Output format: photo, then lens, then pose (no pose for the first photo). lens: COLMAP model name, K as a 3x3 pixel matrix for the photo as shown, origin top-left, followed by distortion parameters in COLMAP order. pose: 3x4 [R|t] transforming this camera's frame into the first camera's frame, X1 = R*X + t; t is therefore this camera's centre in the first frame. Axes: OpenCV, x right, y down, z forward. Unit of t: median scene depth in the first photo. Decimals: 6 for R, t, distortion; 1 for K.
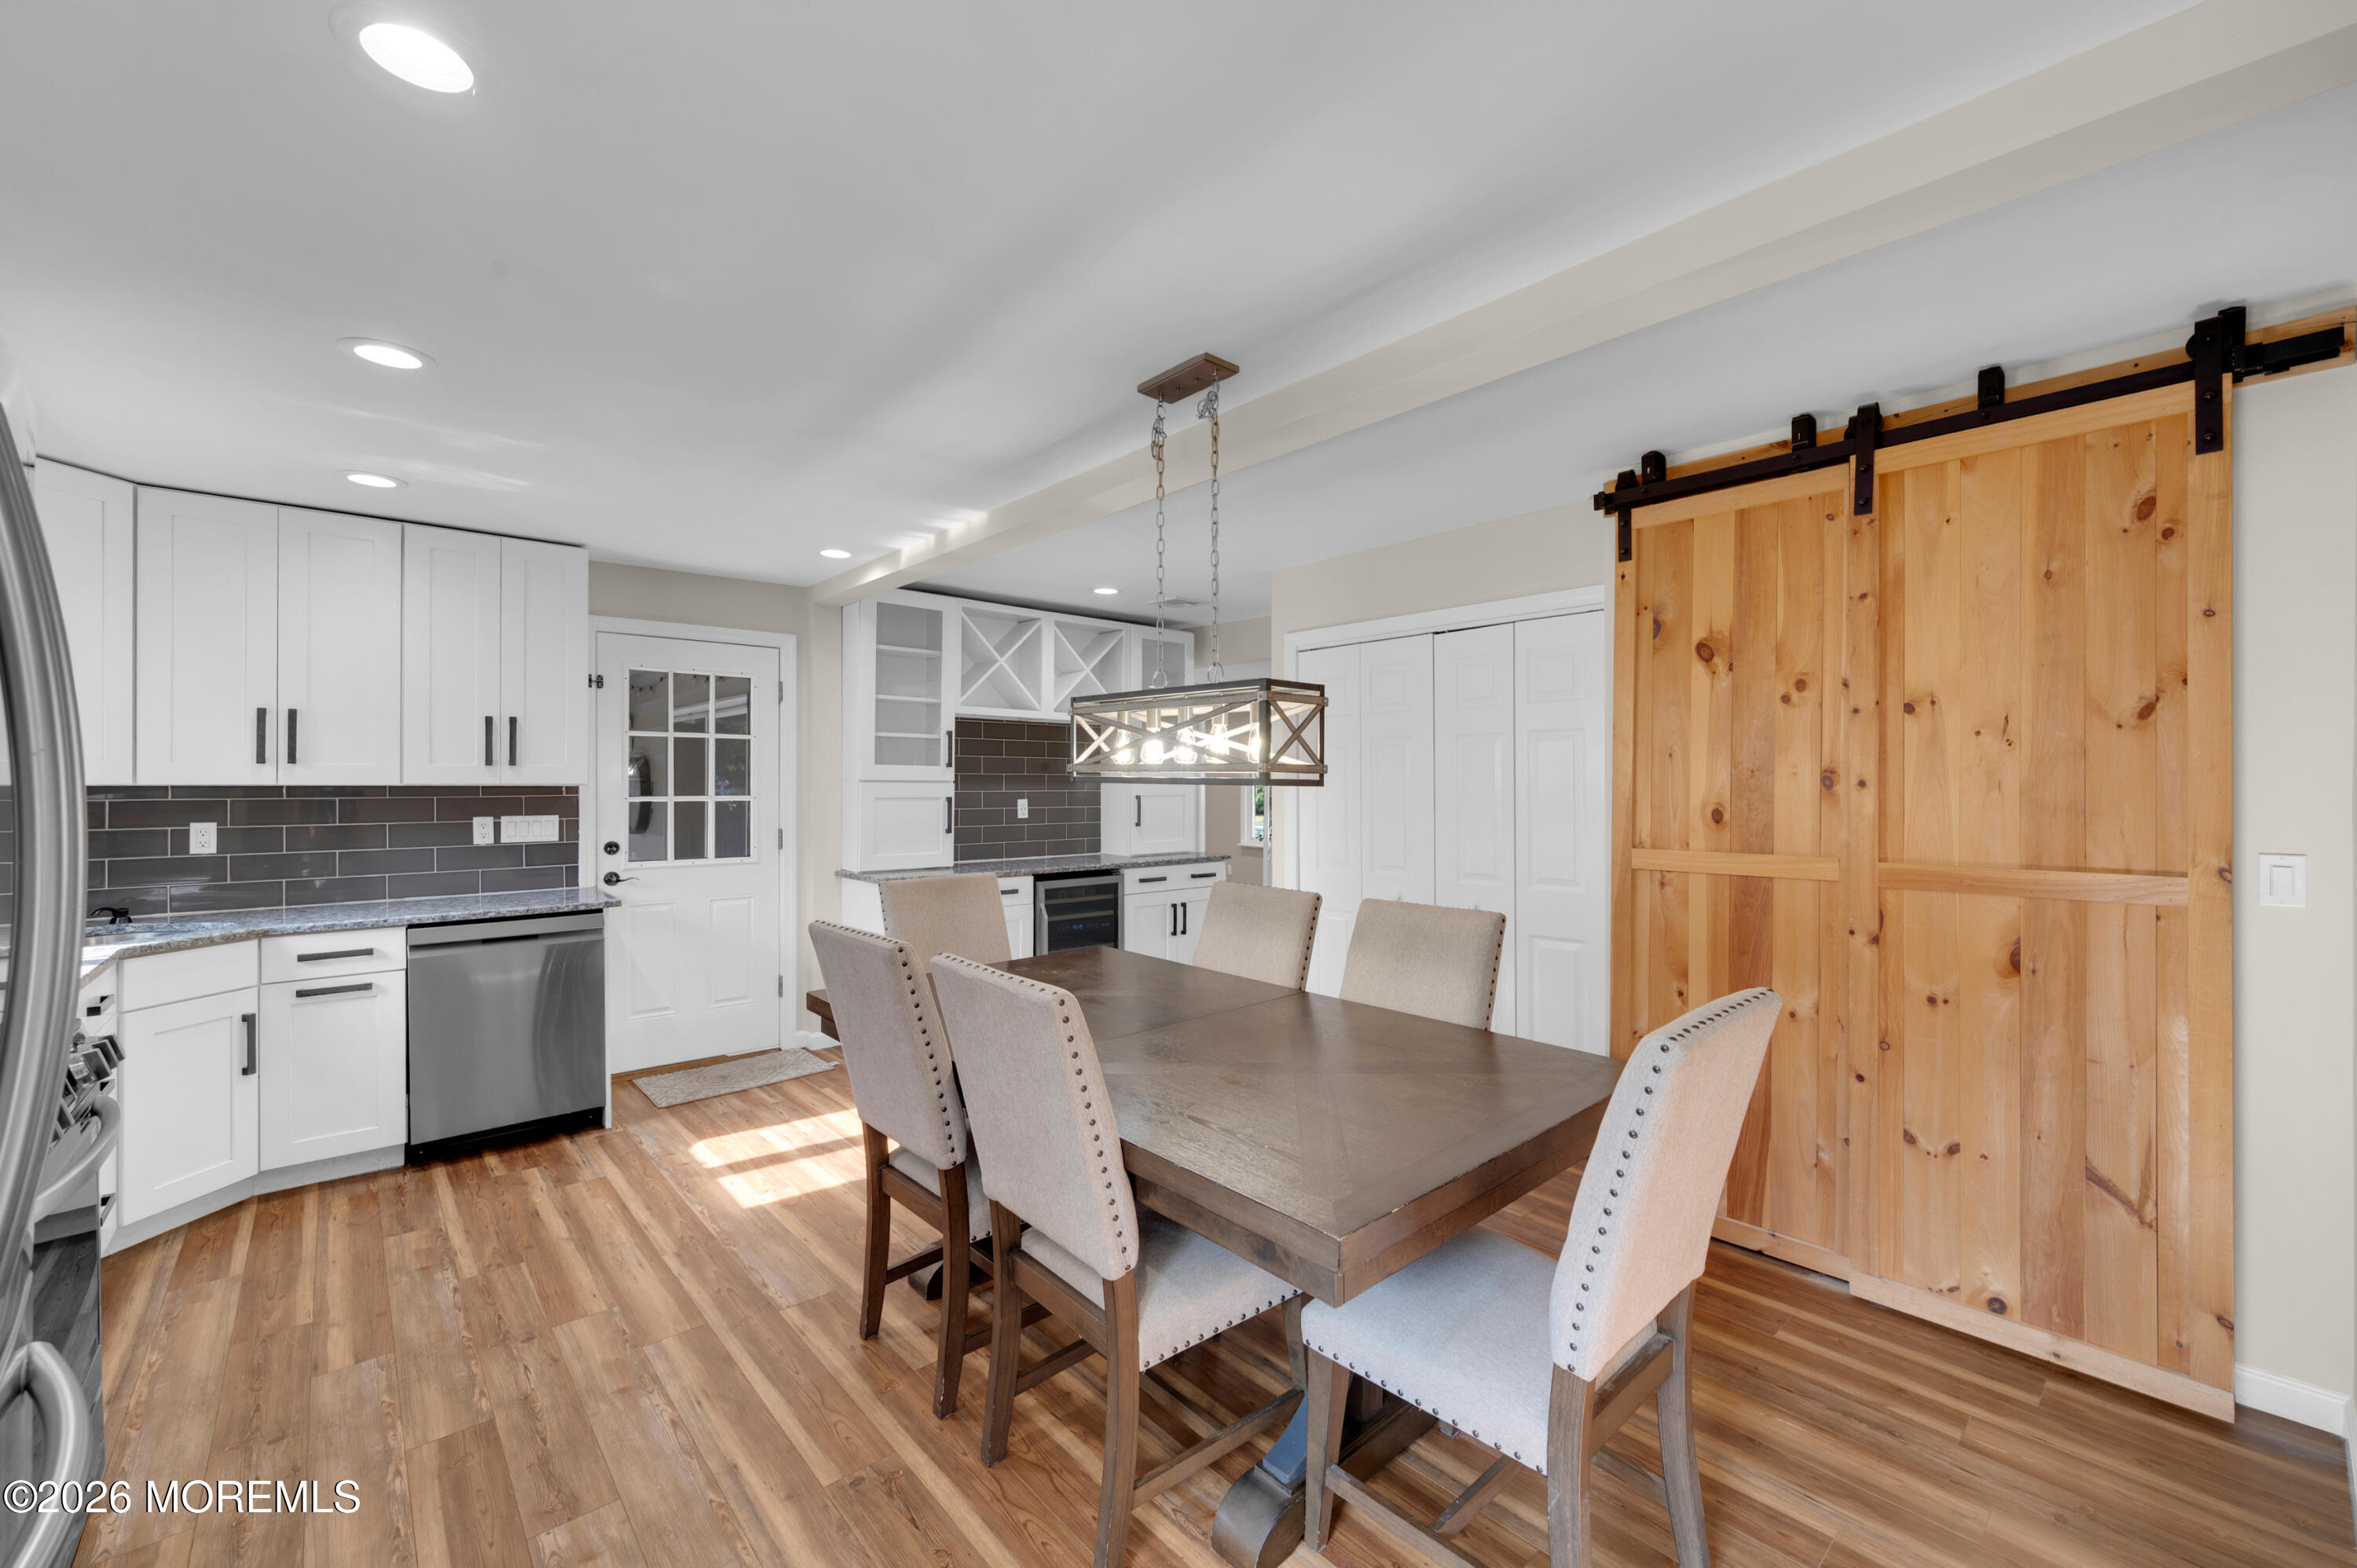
lens RADIAL K [[929.1, 0, 1175.4], [0, 929.1, 788.1], [0, 0, 1]] dist [0.000581, -0.000043]
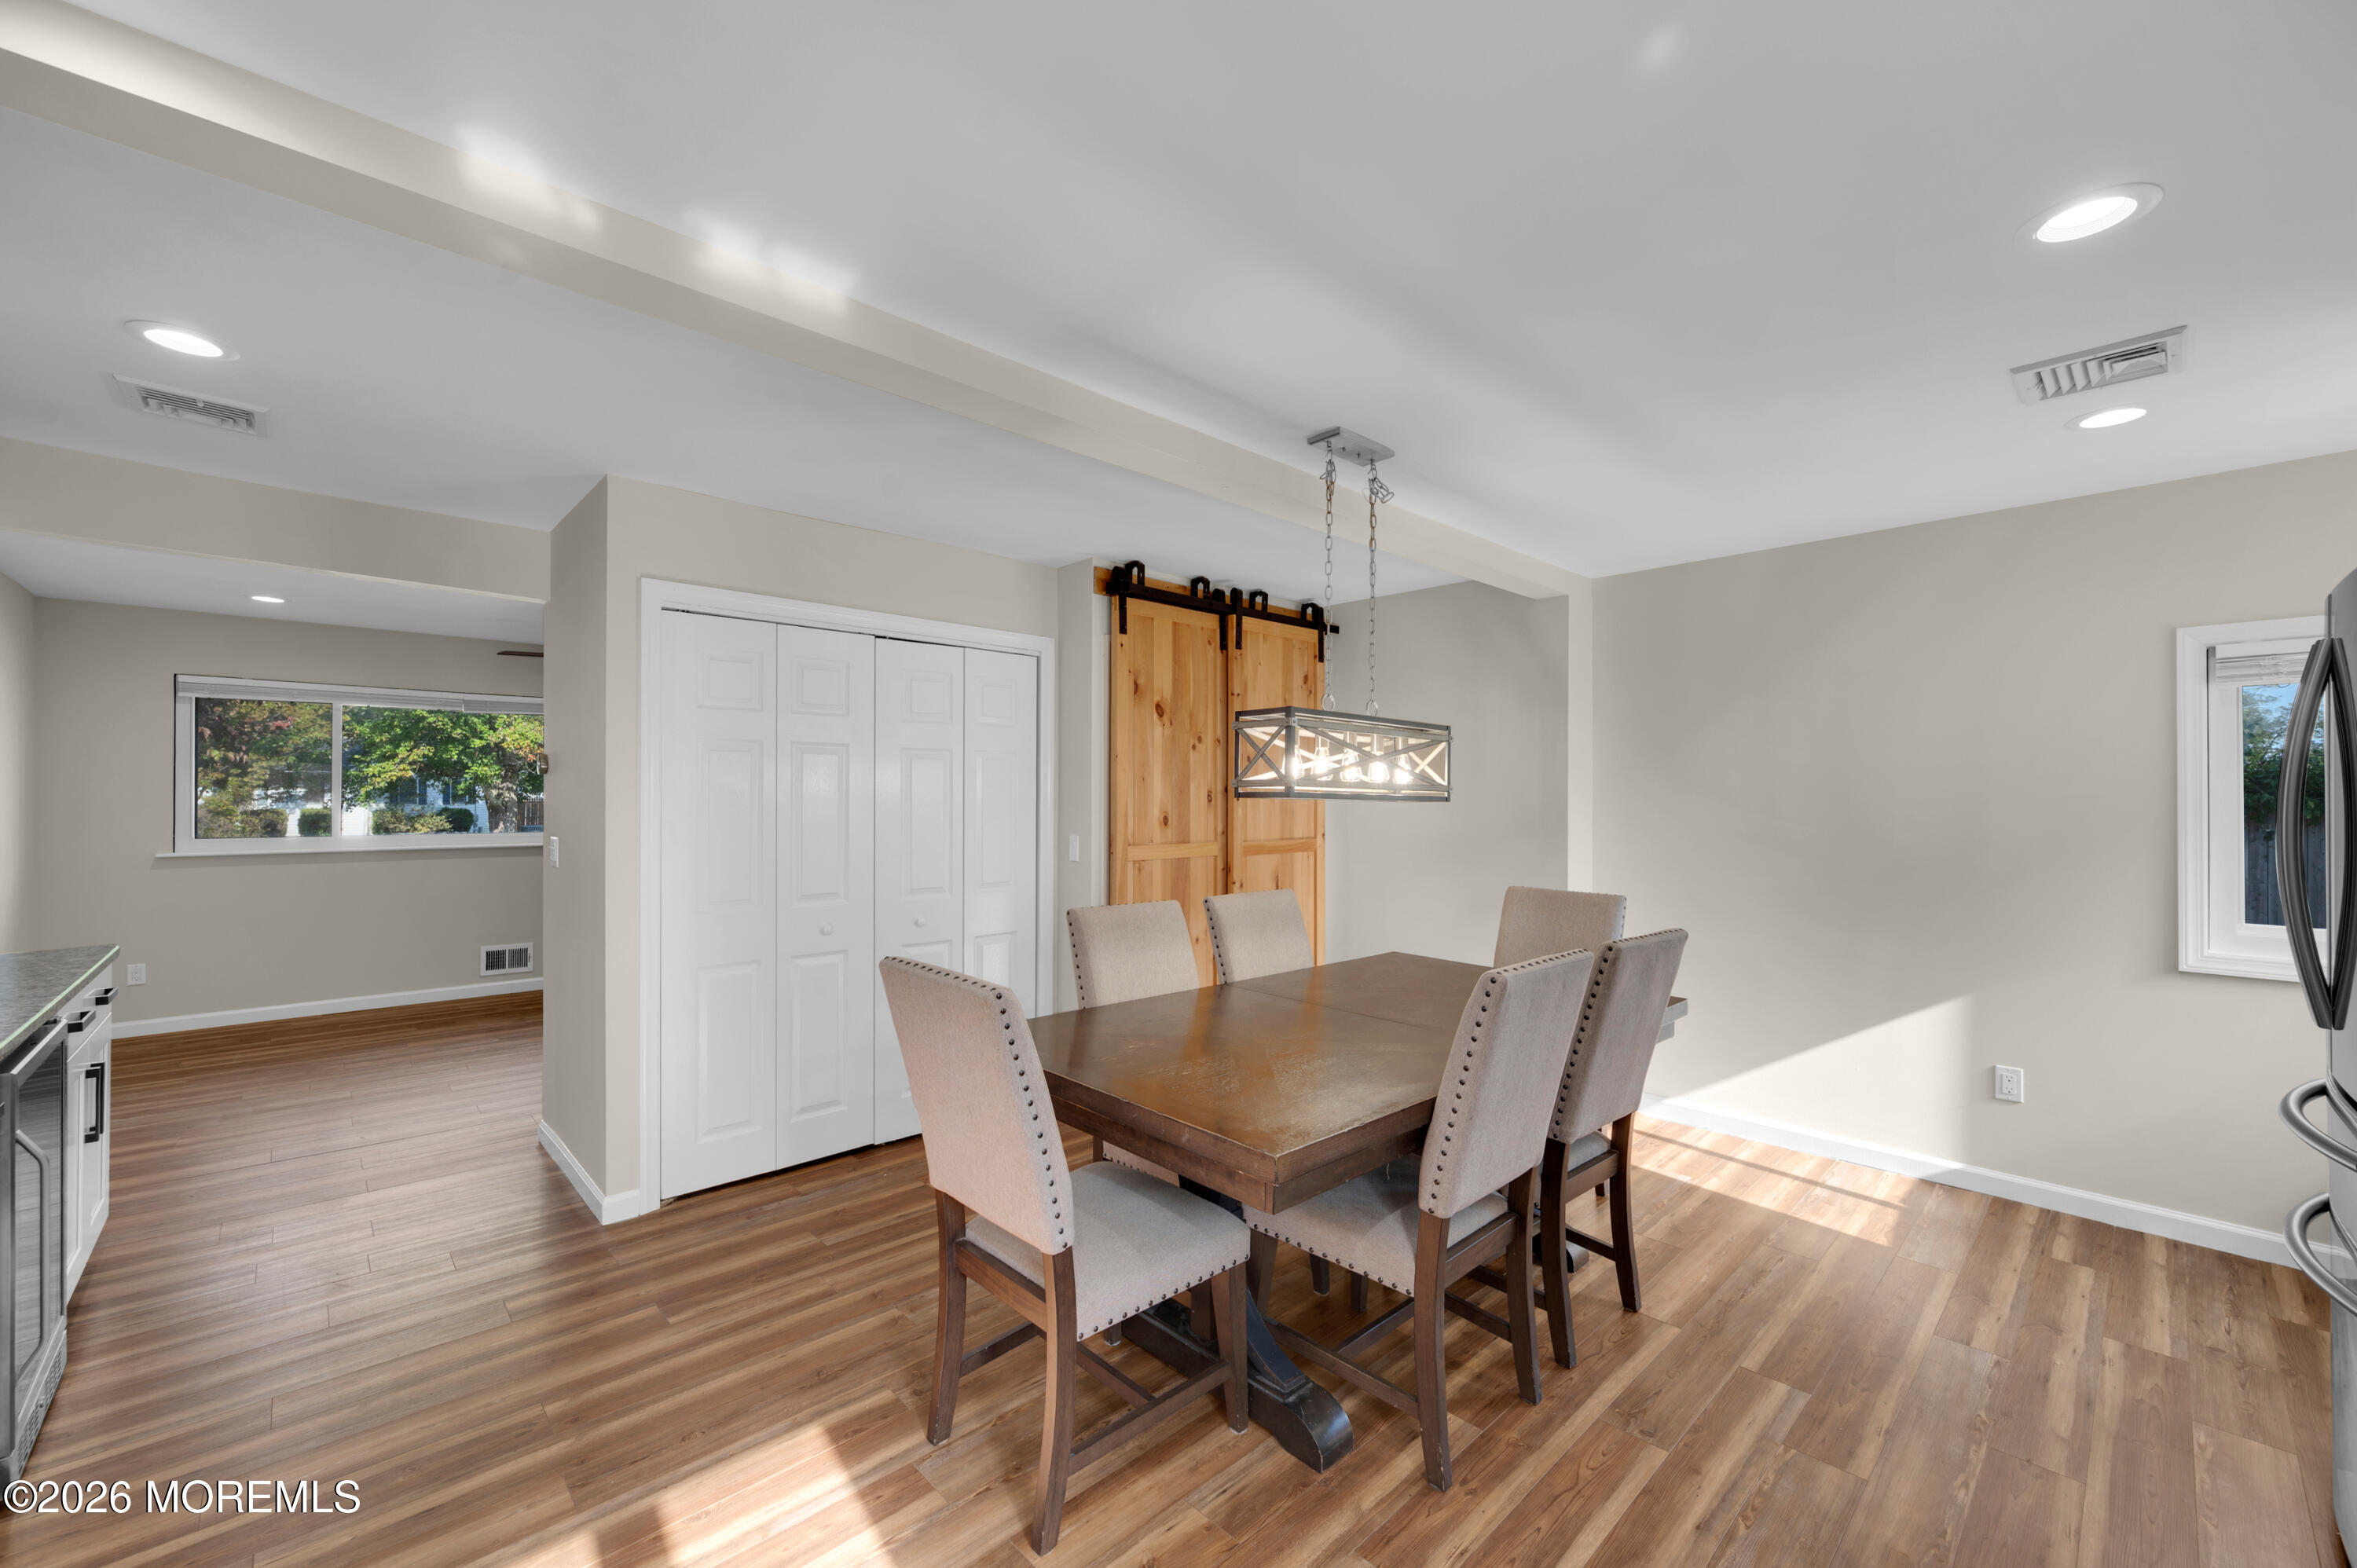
lens RADIAL K [[929.1, 0, 1175.4], [0, 929.1, 788.1], [0, 0, 1]] dist [0.000581, -0.000043]
pose [[-0.019107, 0.011011, 0.999757, -0.726664], [-0.000005, 0.999939, -0.011013, -0.004298], [-0.999817, -0.000215, -0.019106, 0.795717]]
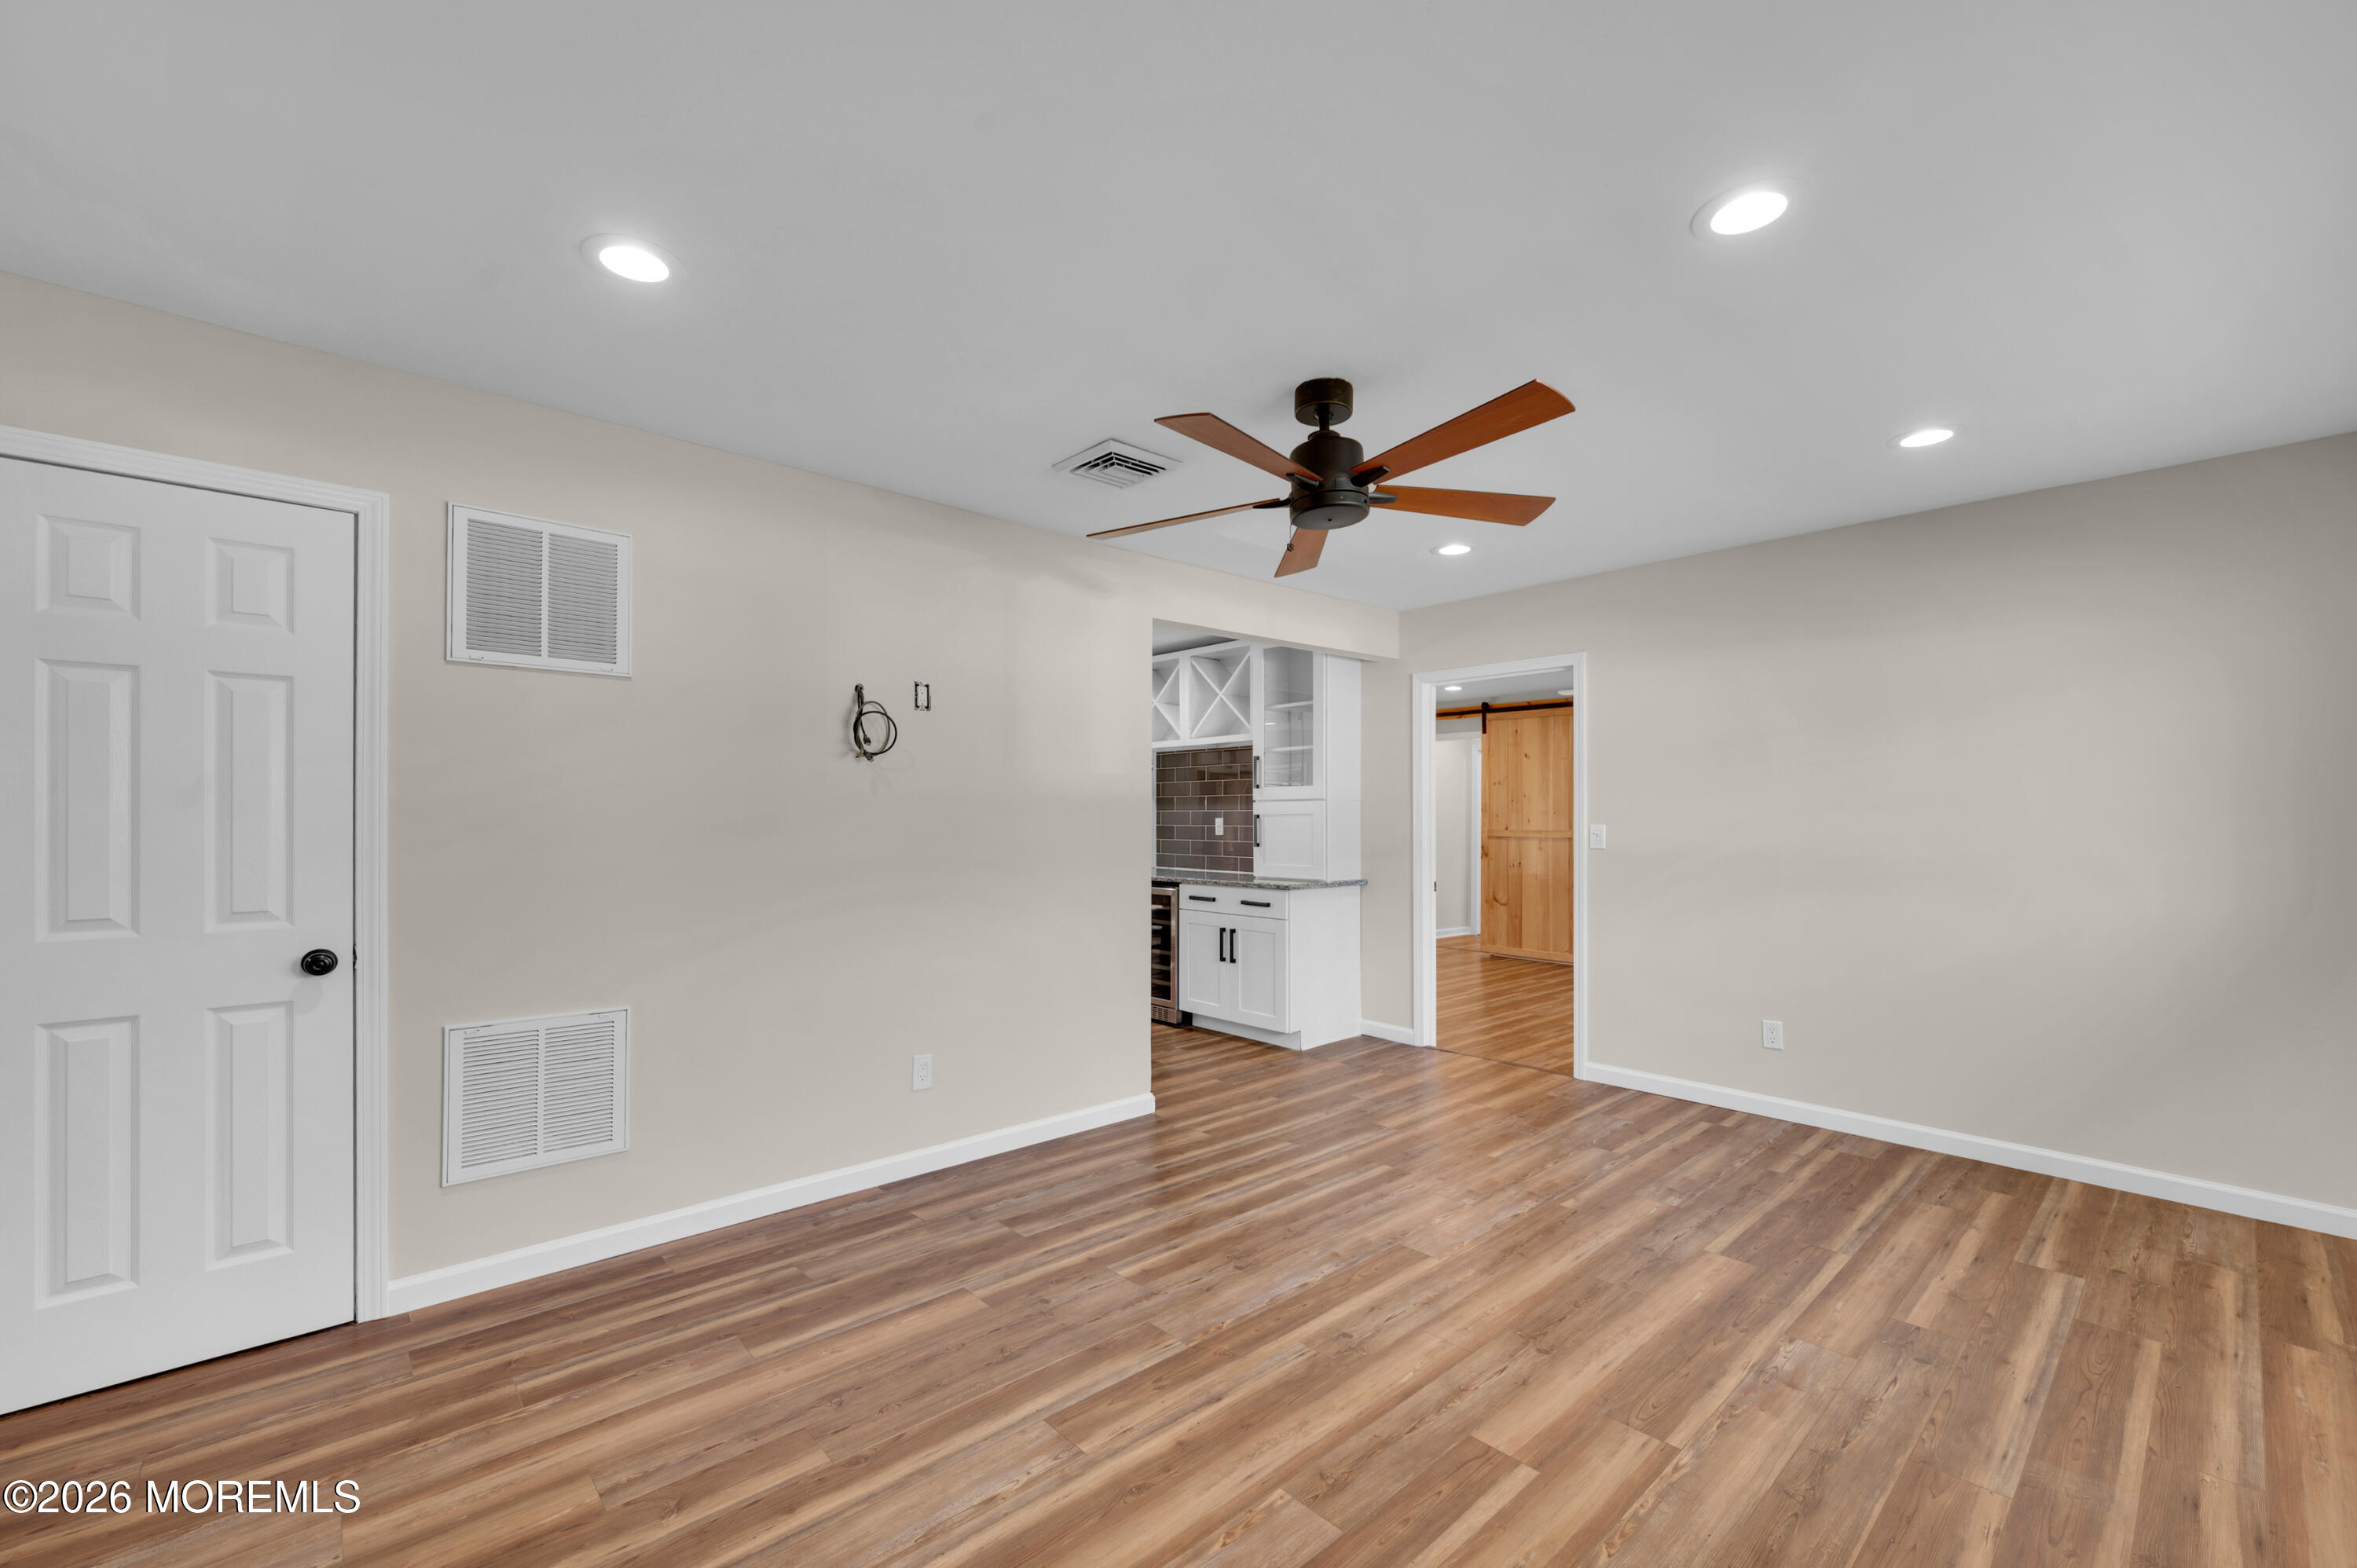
lens RADIAL K [[949.4, 0, 1175.1], [0, 949.4, 815.6], [0, 0, 1]] dist [0.000271, 0.000133]
pose [[-0.007045, -0.004214, -0.999966, 1.592993], [-0.003594, 0.999985, -0.004189, 0.023302], [0.999969, 0.003565, -0.007060, 1.575714]]
